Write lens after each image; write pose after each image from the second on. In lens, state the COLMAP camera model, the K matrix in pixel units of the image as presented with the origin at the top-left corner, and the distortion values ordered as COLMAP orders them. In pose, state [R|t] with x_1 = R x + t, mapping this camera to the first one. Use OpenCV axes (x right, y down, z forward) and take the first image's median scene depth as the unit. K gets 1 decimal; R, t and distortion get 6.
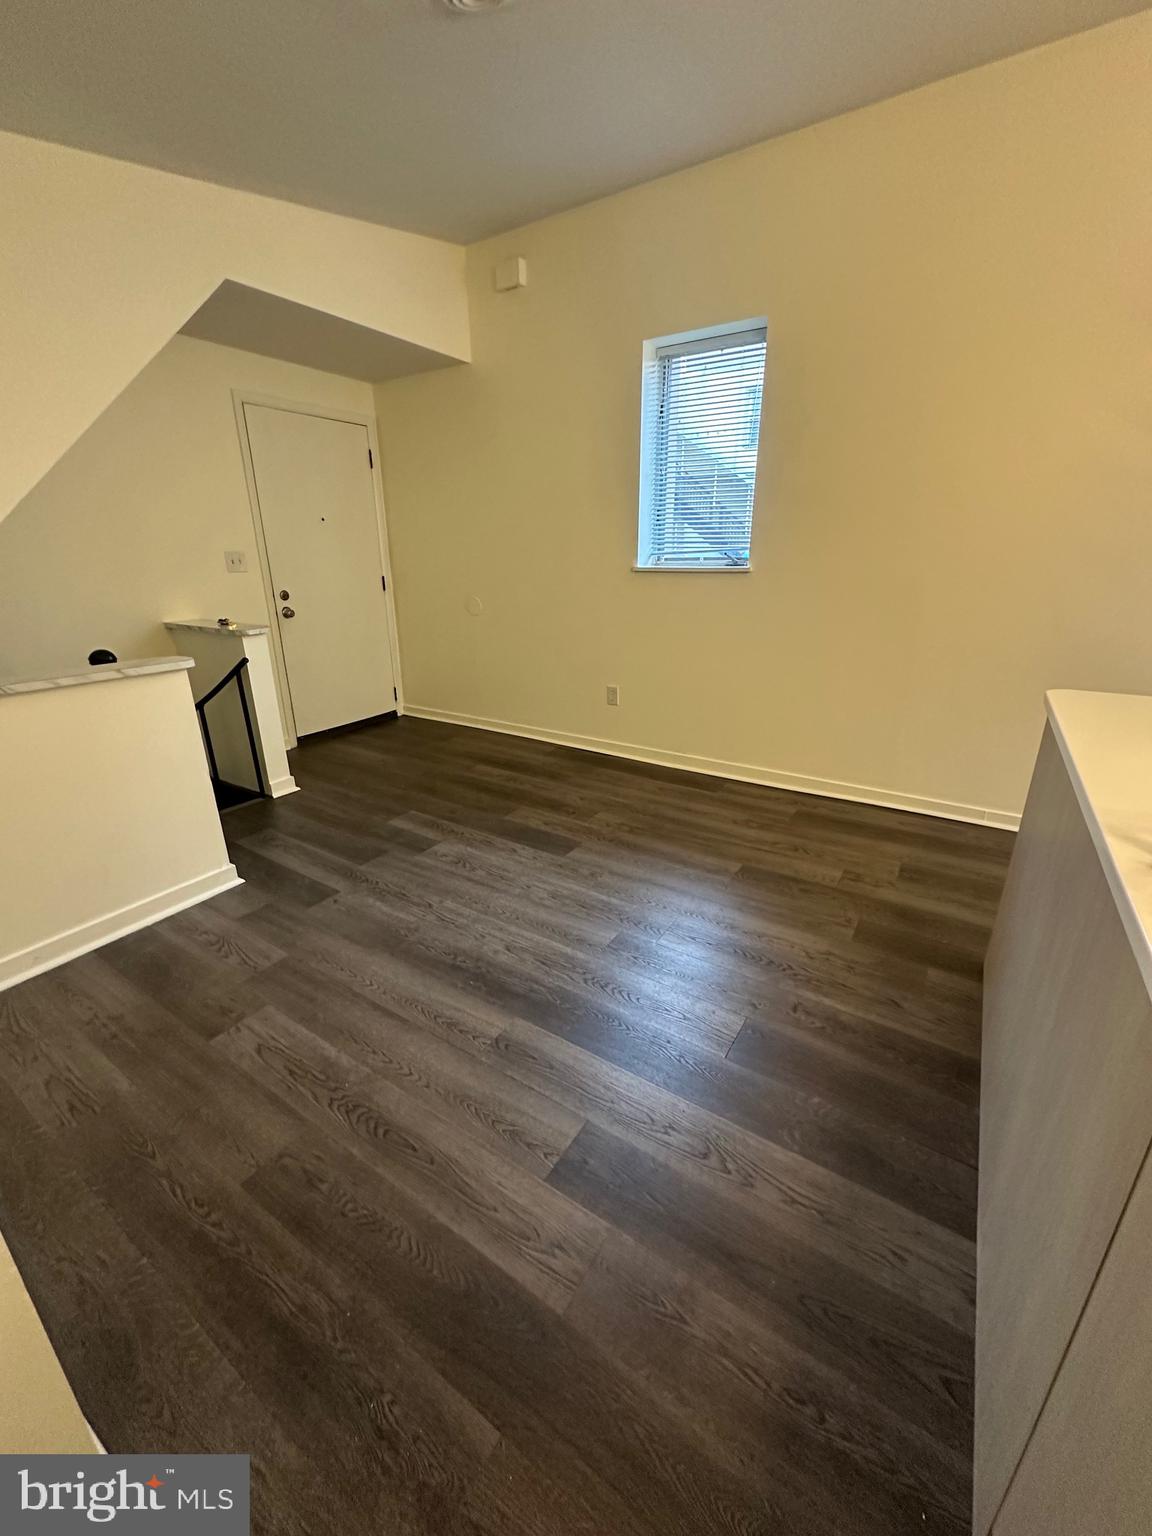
lens RADIAL K [[611.0, 0, 576.0], [0, 611.0, 768.0], [0, 0, 1]] dist [-0.001517, 0.000427]
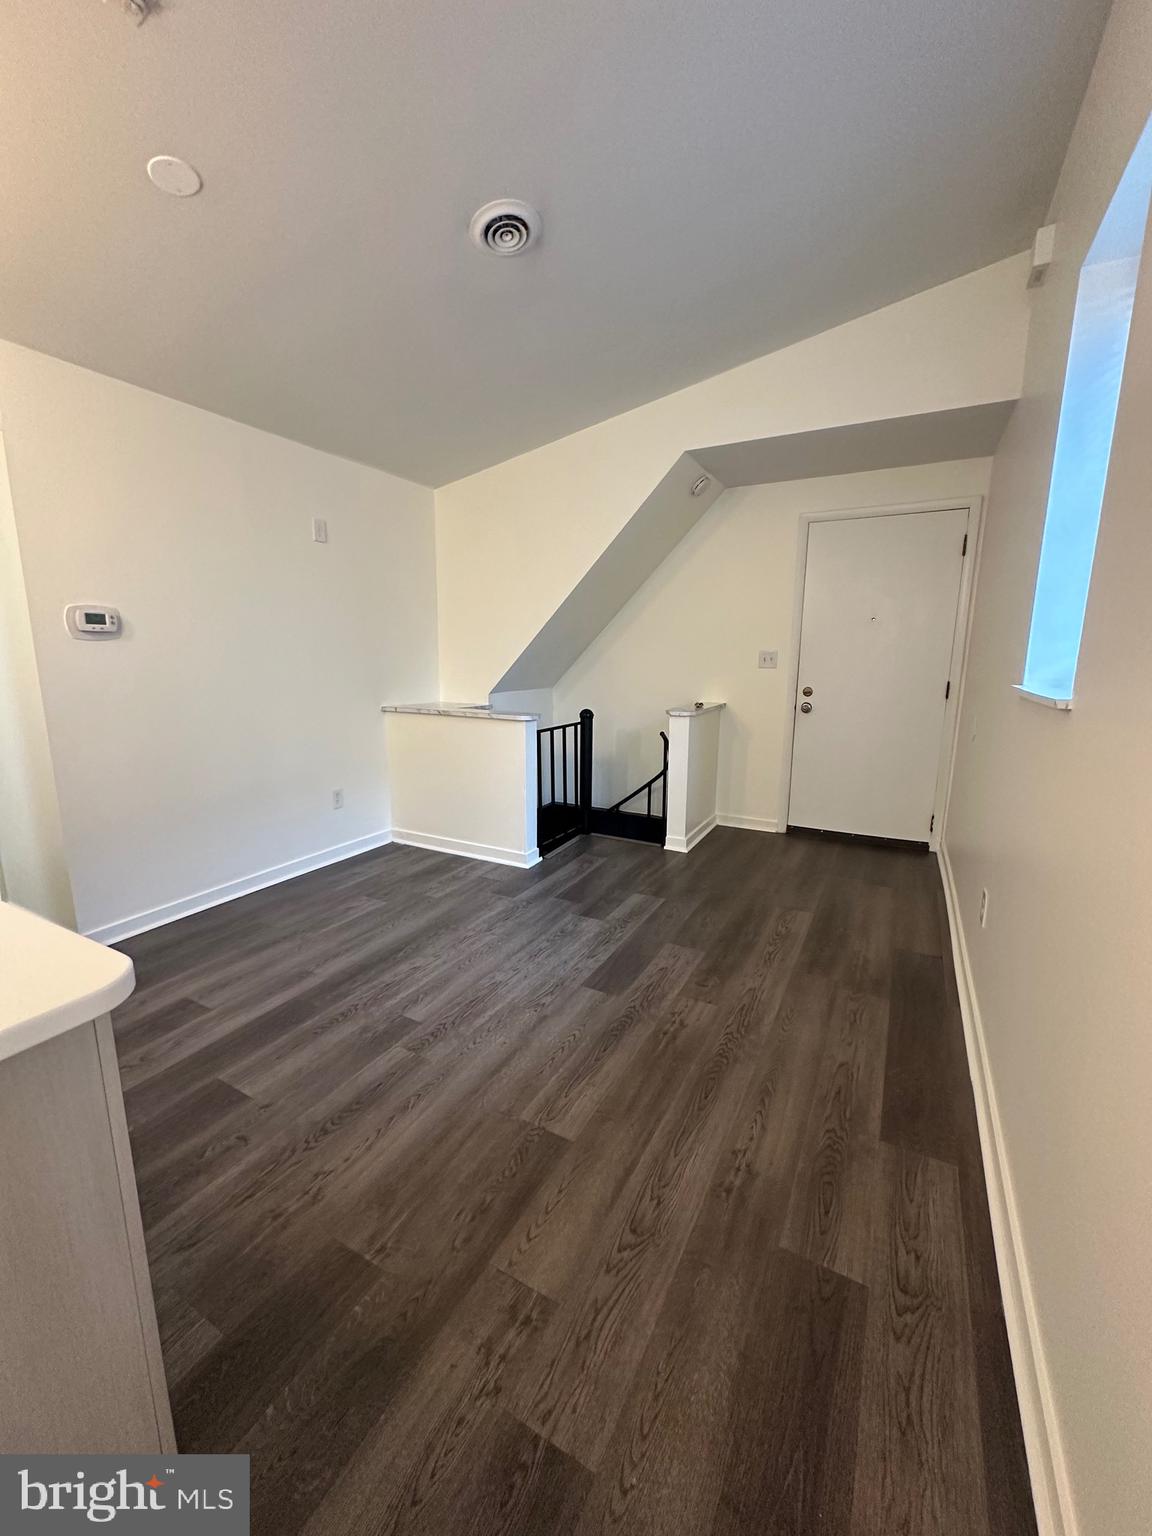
lens RADIAL K [[611.0, 0, 576.0], [0, 611.0, 768.0], [0, 0, 1]] dist [-0.001517, 0.000427]
pose [[0.076351, 0.194593, -0.977908, 0.774387], [-0.337711, 0.927849, 0.158265, -0.280870], [0.938148, 0.318167, 0.136558, 0.769129]]
